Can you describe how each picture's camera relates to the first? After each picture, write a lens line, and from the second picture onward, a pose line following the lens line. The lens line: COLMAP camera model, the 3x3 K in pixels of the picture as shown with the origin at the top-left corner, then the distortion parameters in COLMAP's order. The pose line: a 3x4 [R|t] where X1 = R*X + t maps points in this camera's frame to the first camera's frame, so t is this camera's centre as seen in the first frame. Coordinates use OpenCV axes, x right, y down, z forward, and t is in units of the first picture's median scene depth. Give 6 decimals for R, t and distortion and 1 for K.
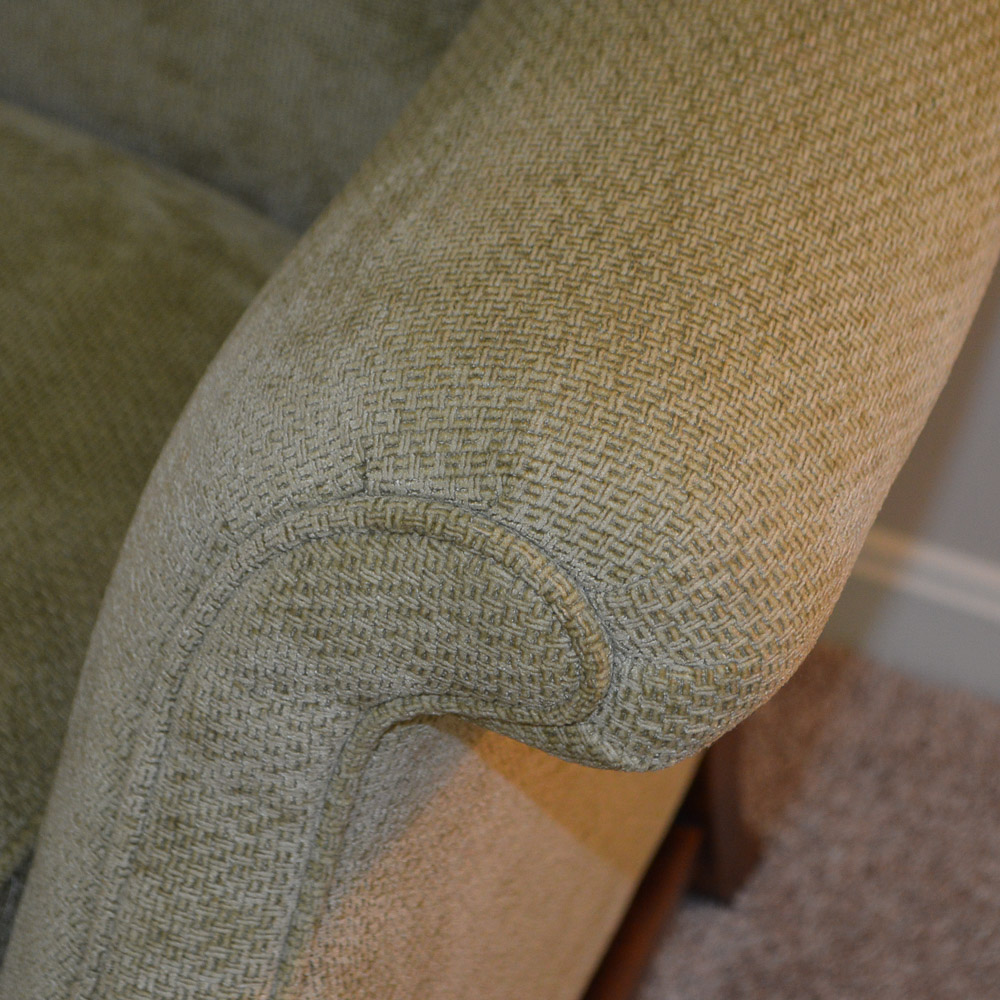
lens RADIAL K [[3037.6, 0, 500.0], [0, 3037.6, 500.0], [0, 0, 1]] dist [-0.102778, 1.967666]
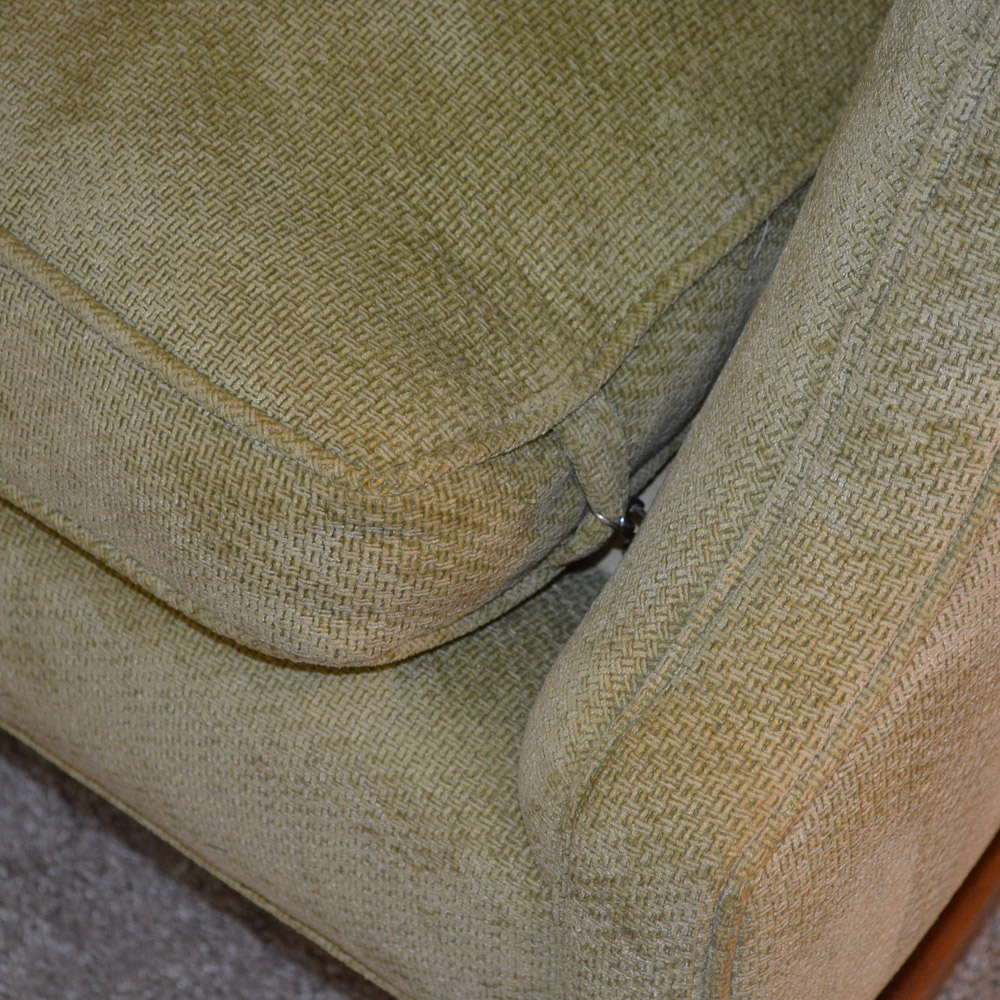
lens RADIAL K [[3037.6, 0, 500.0], [0, 3037.6, 500.0], [0, 0, 1]] dist [-0.102778, 1.967666]
pose [[0.978511, 0.144925, -0.146673, -0.100903], [-0.119952, 0.978673, 0.166764, 0.068560], [0.167714, -0.145587, 0.975026, -0.011386]]
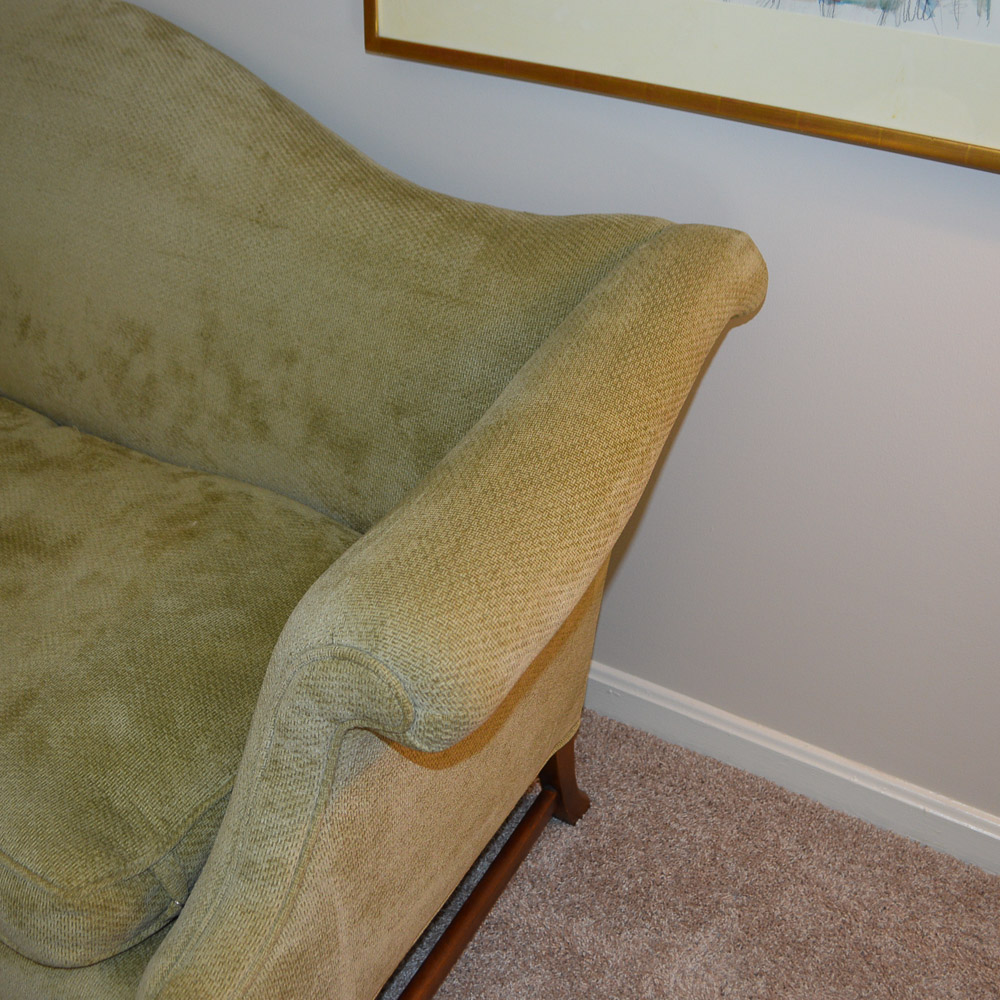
lens RADIAL K [[1230.6, 0, 500.0], [0, 1230.6, 500.0], [0, 0, 1]] dist [-0.091682, 0.023078]
pose [[0.995110, 0.043450, -0.088706, 0.183632], [-0.055039, 0.989628, -0.132691, 0.006704], [0.082020, 0.136924, 0.987180, -0.112222]]
